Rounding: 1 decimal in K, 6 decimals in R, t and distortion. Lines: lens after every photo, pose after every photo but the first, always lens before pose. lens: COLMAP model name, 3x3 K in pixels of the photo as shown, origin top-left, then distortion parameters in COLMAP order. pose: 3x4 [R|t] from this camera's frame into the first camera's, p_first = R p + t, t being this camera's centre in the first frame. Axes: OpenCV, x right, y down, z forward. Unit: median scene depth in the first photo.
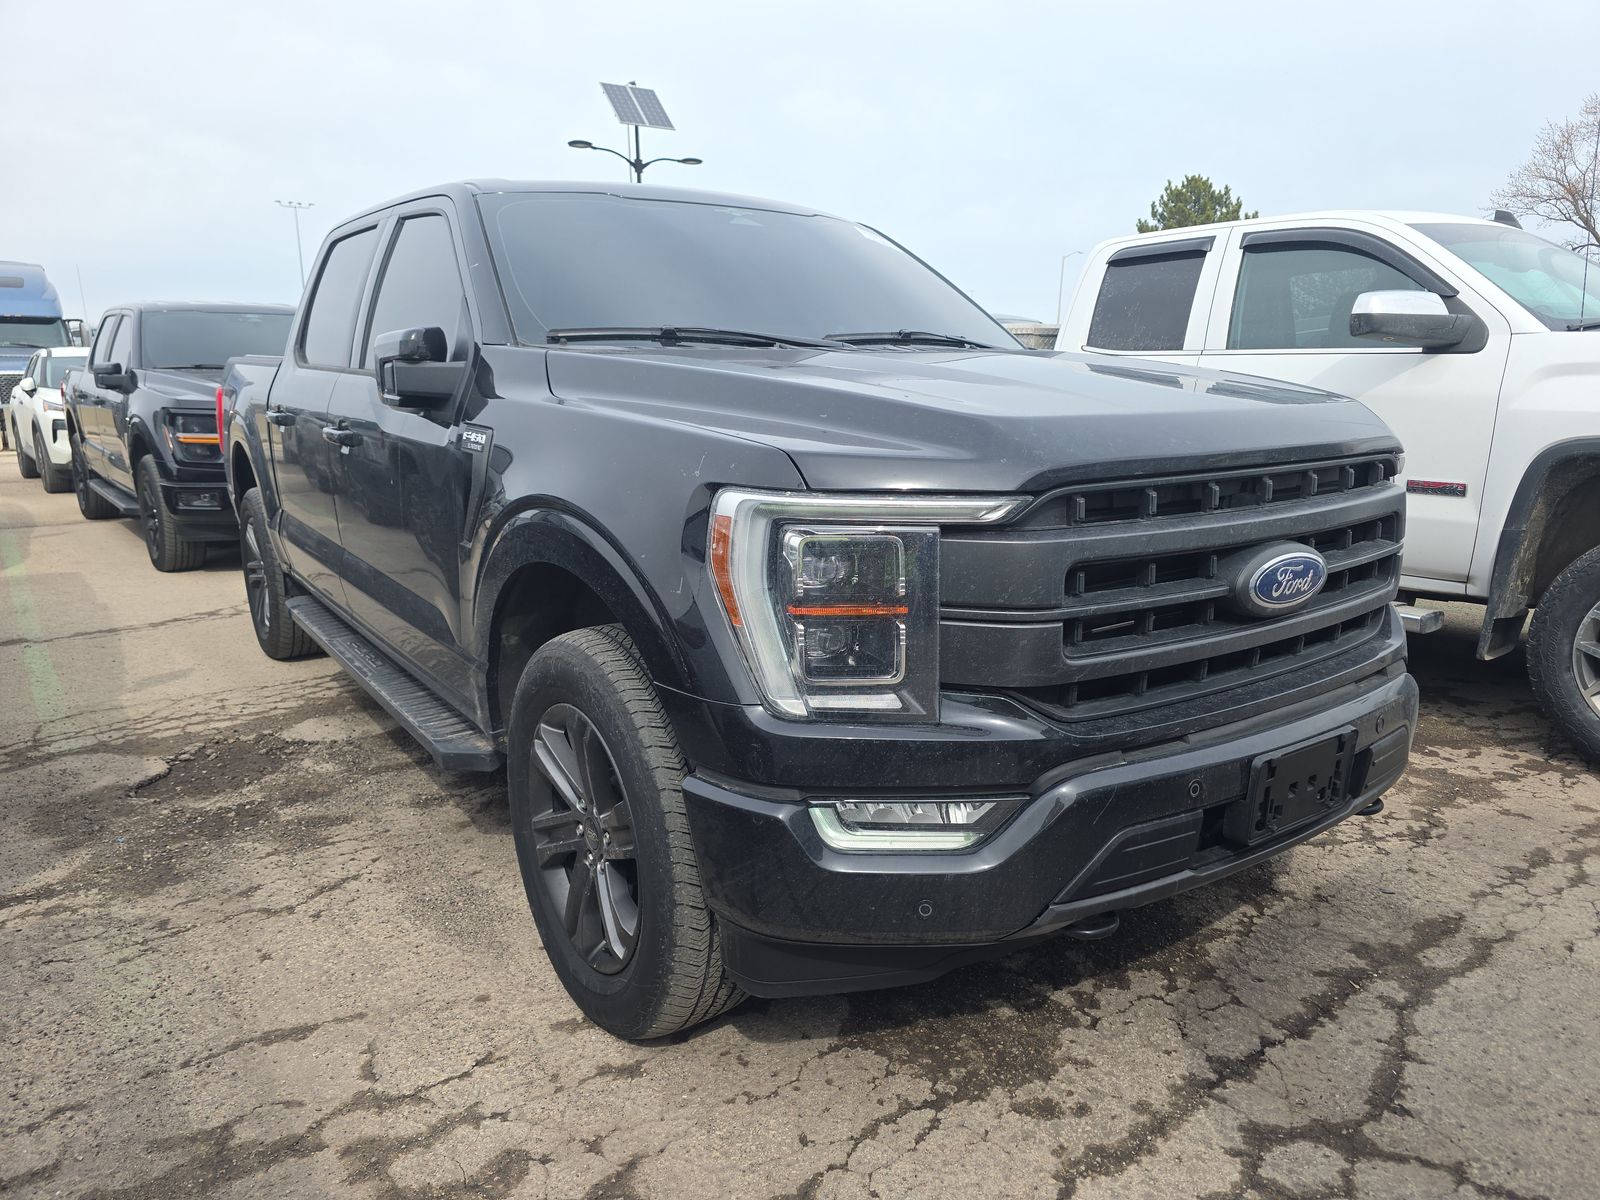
lens RADIAL K [[1061.7, 0, 837.4], [0, 1061.7, 612.1], [0, 0, 1]] dist [0.053549, -0.048408]
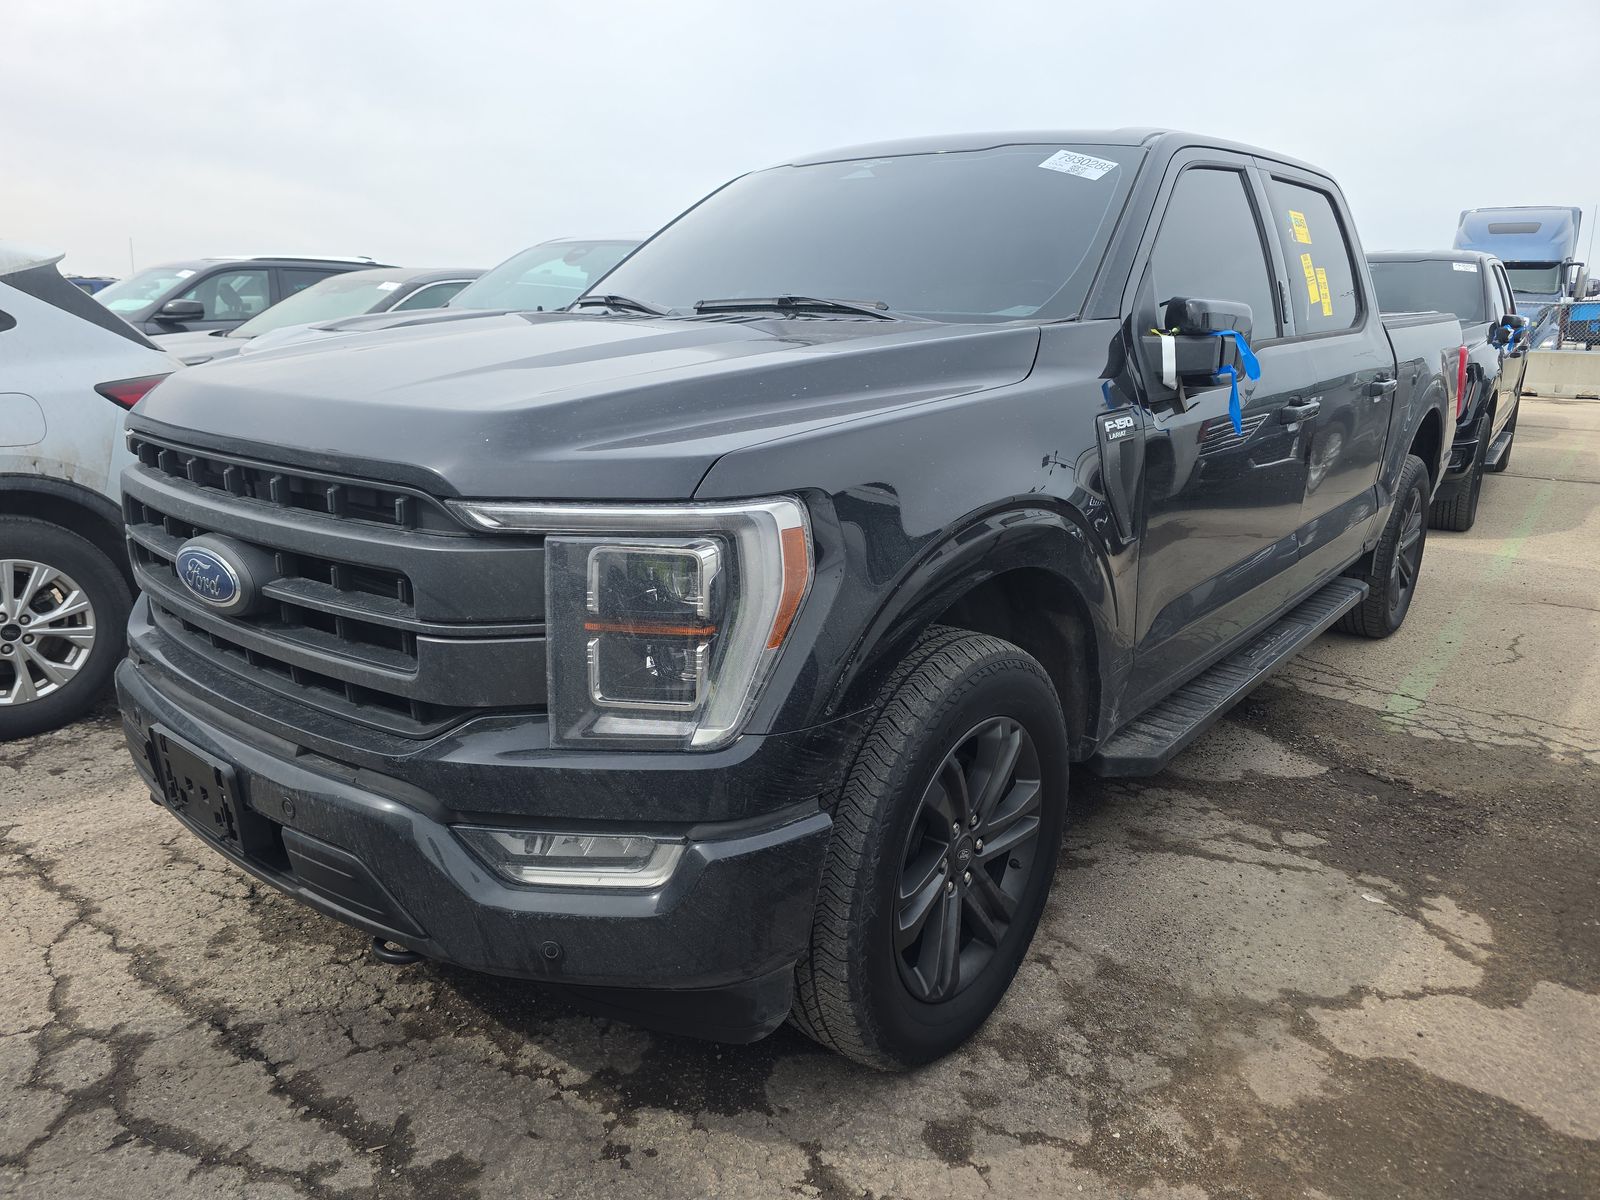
lens RADIAL K [[1063.9, 0, 815.2], [0, 1063.9, 609.1], [0, 0, 1]] dist [0.051019, -0.043818]
pose [[0.264181, 0.266762, -0.926848, 1.278969], [-0.236054, 0.949645, 0.206040, -0.286403], [0.935140, 0.164354, 0.313849, 1.060685]]
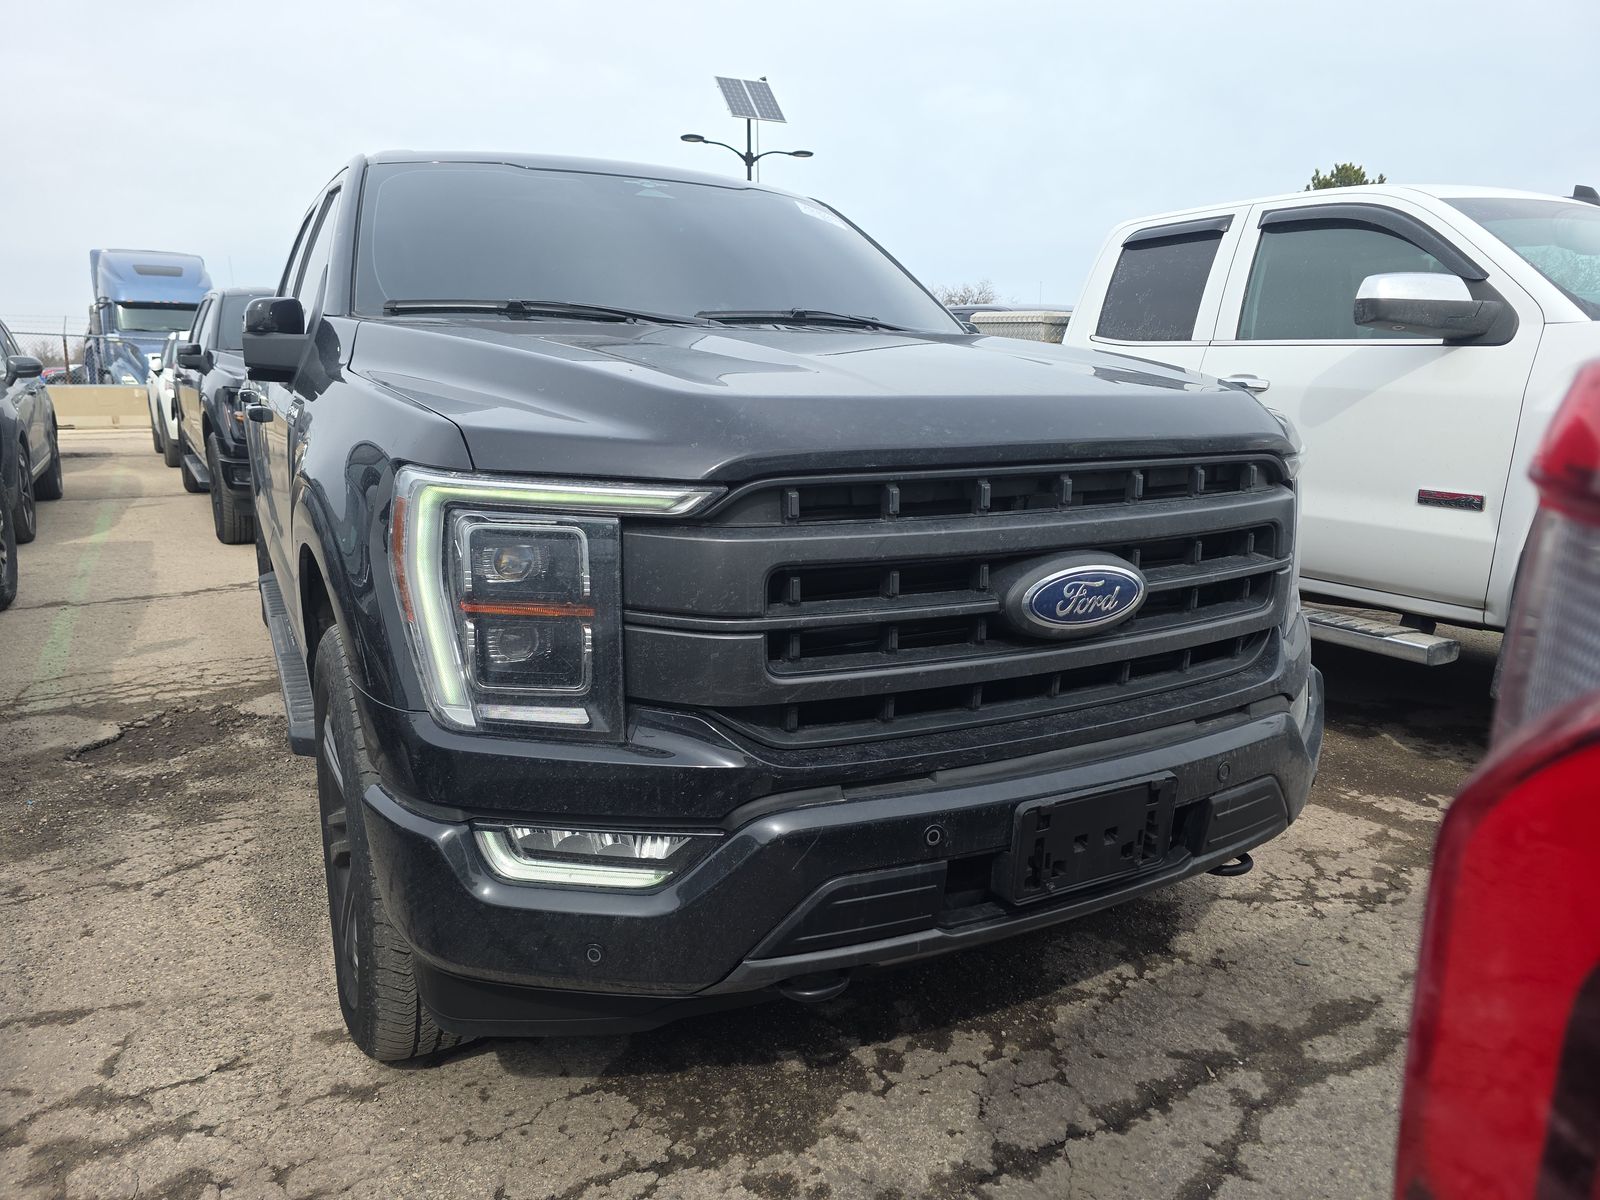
lens RADIAL K [[1063.9, 0, 815.2], [0, 1063.9, 609.1], [0, 0, 1]] dist [0.051019, -0.043818]
pose [[0.990857, 0.044662, -0.127312, 0.280287], [-0.044509, 0.999001, 0.004042, -0.012614], [0.127365, 0.001661, 0.991855, 0.115706]]
